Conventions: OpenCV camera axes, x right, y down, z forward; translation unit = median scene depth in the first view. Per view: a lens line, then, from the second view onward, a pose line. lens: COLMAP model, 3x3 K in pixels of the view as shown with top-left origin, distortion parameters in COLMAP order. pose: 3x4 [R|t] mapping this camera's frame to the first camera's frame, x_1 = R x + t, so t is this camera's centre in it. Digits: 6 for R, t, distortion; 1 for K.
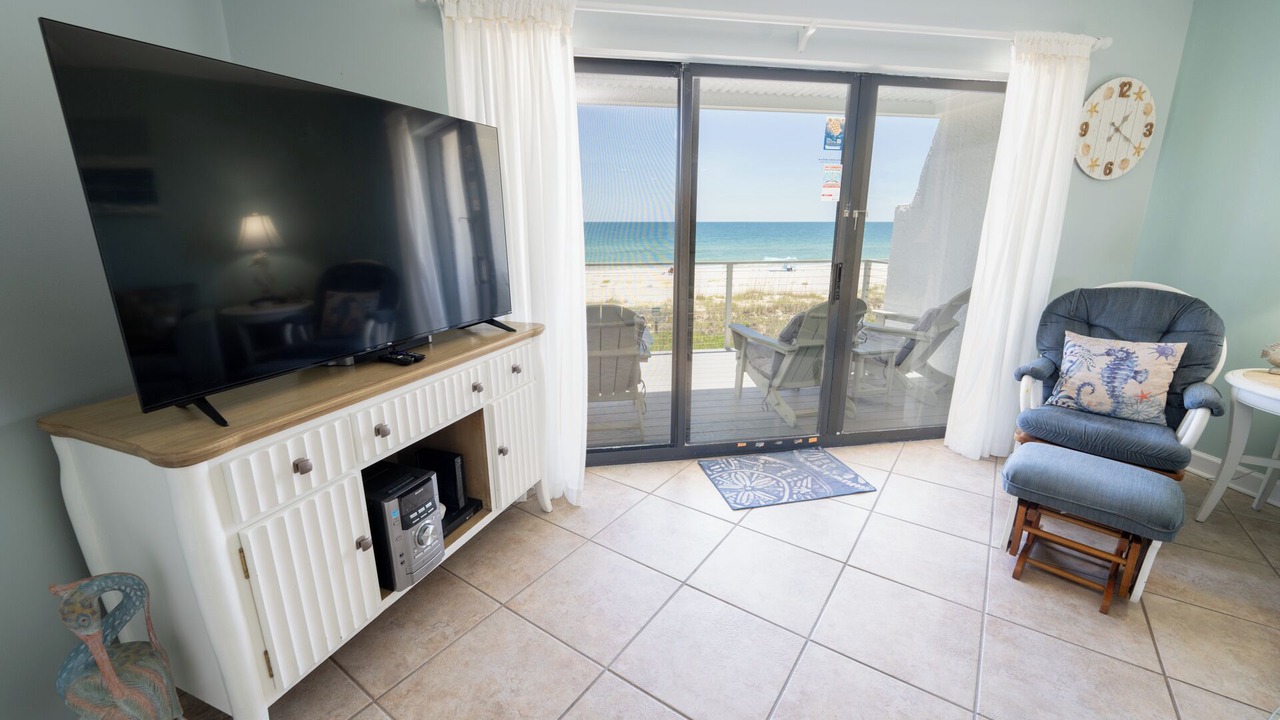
lens RADIAL K [[517.1, 0, 640.0], [0, 517.1, 360.0], [0, 0, 1]] dist [-0.014184, -0.000692]
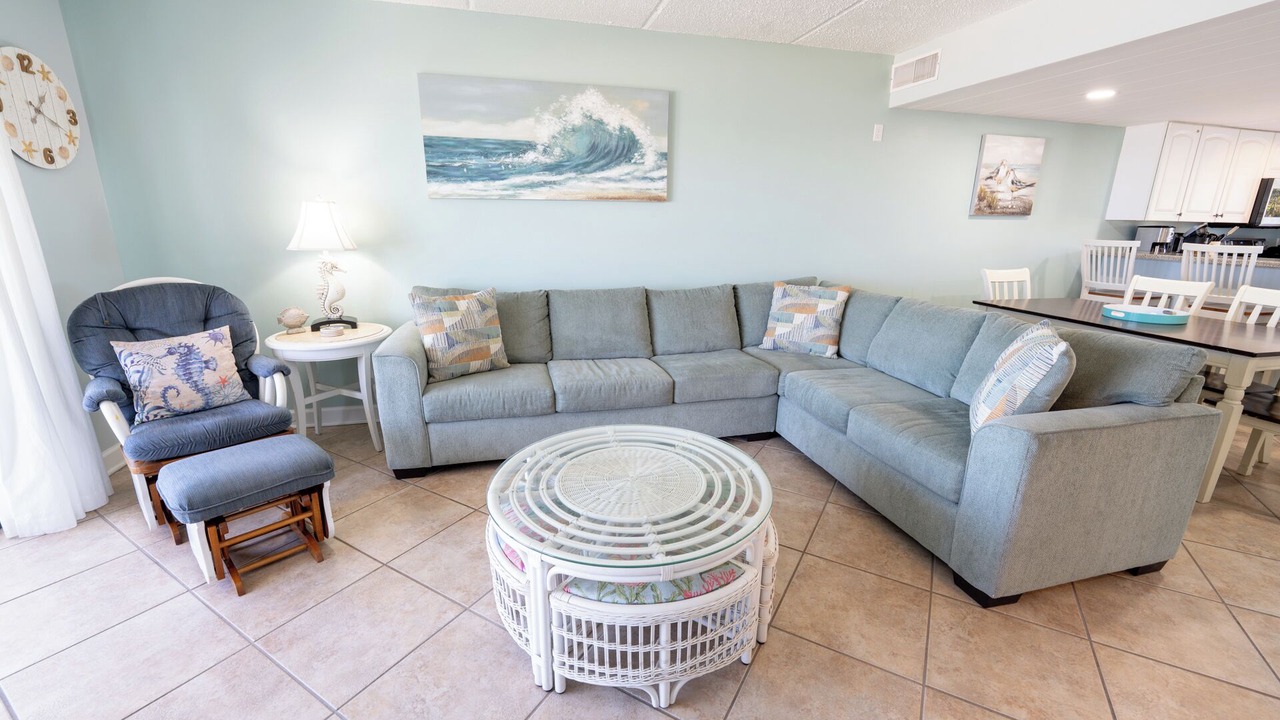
lens RADIAL K [[519.5, 0, 640.8], [0, 519.5, 361.4], [0, 0, 1]] dist [-0.009509, -0.000672]
pose [[-0.073568, -0.261143, 0.962492, -0.103433], [0.253486, 0.928516, 0.271300, -0.037797], [-0.964537, 0.263938, -0.002113, 0.146557]]
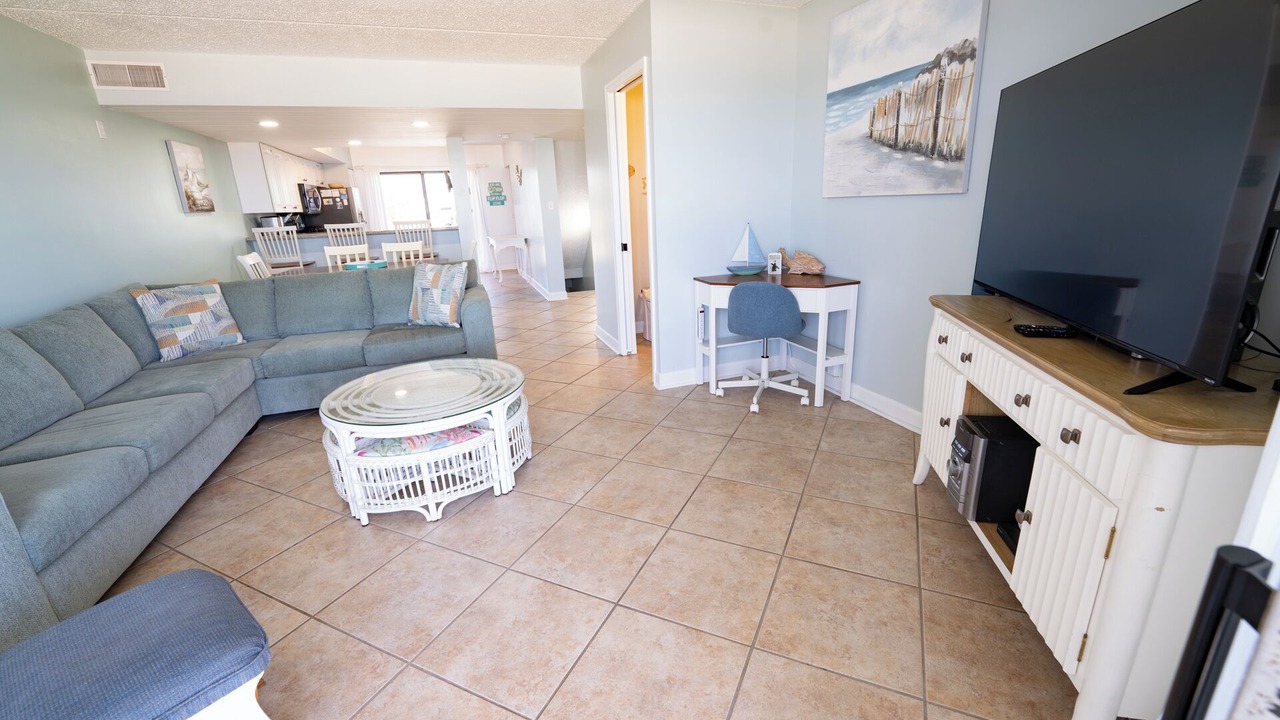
lens RADIAL K [[517.1, 0, 640.0], [0, 517.1, 360.0], [0, 0, 1]] dist [-0.014184, -0.000692]
pose [[-0.987099, 0.077241, -0.140244, 0.273760], [-0.008876, 0.848187, 0.529623, -0.312911], [0.159862, 0.524035, -0.836559, 1.147234]]
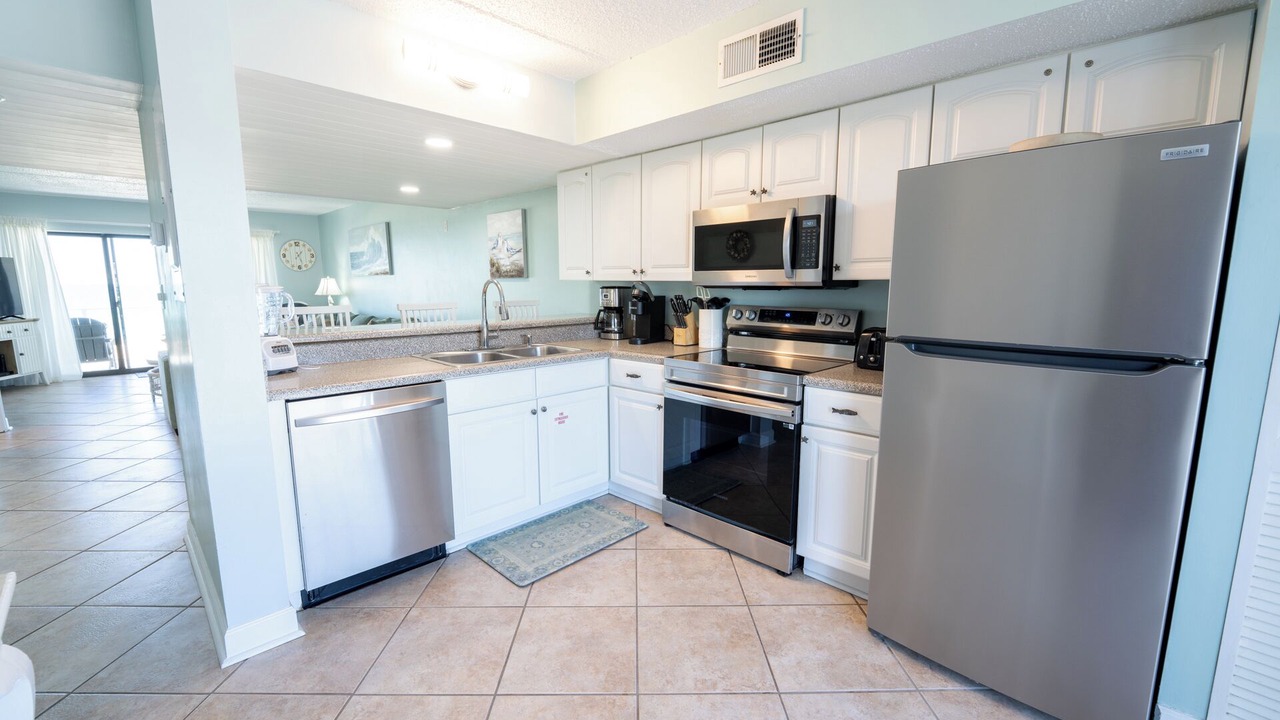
lens RADIAL K [[517.1, 0, 640.0], [0, 517.1, 360.0], [0, 0, 1]] dist [-0.014184, -0.000692]
pose [[0.816321, -0.086214, 0.571128, 0.941294], [0.150367, 0.986424, -0.066016, 0.863441], [-0.557682, 0.139769, 0.818202, -3.251705]]
